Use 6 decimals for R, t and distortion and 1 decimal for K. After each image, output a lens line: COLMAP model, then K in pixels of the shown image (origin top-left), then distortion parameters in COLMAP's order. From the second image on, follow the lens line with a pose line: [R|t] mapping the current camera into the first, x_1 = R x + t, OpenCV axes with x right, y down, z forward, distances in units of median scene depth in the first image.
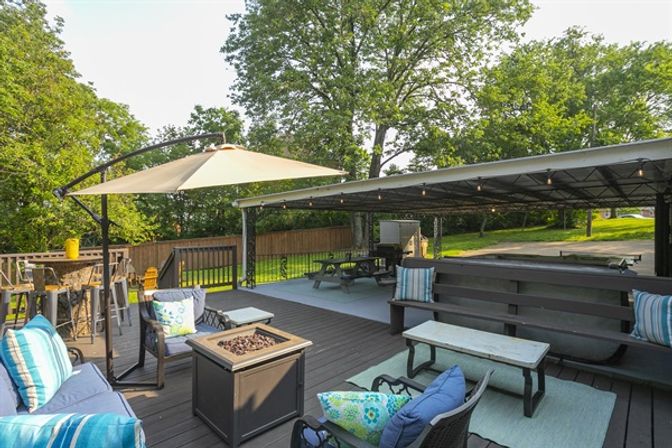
lens RADIAL K [[325.9, 0, 336.0], [0, 325.9, 224.0], [0, 0, 1]] dist [0.001574, 0.000575]
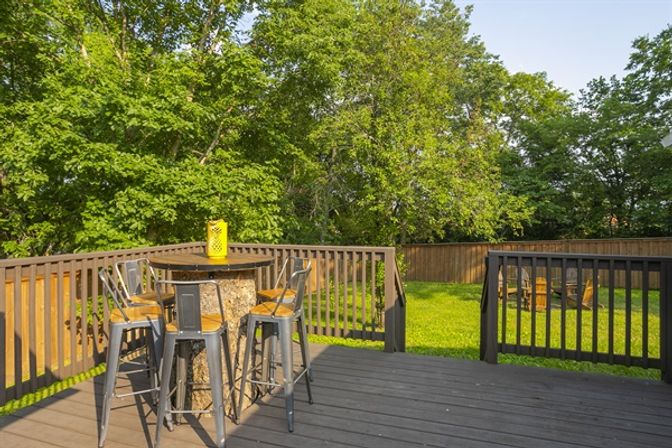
lens RADIAL K [[373.6, 0, 336.0], [0, 373.6, 224.0], [0, 0, 1]] dist [-0.041802, -0.000268]
pose [[0.422450, -0.005450, -0.906370, -0.030725], [0.013352, 0.999911, 0.000211, 0.008232], [0.906288, -0.012191, 0.422485, 0.138275]]
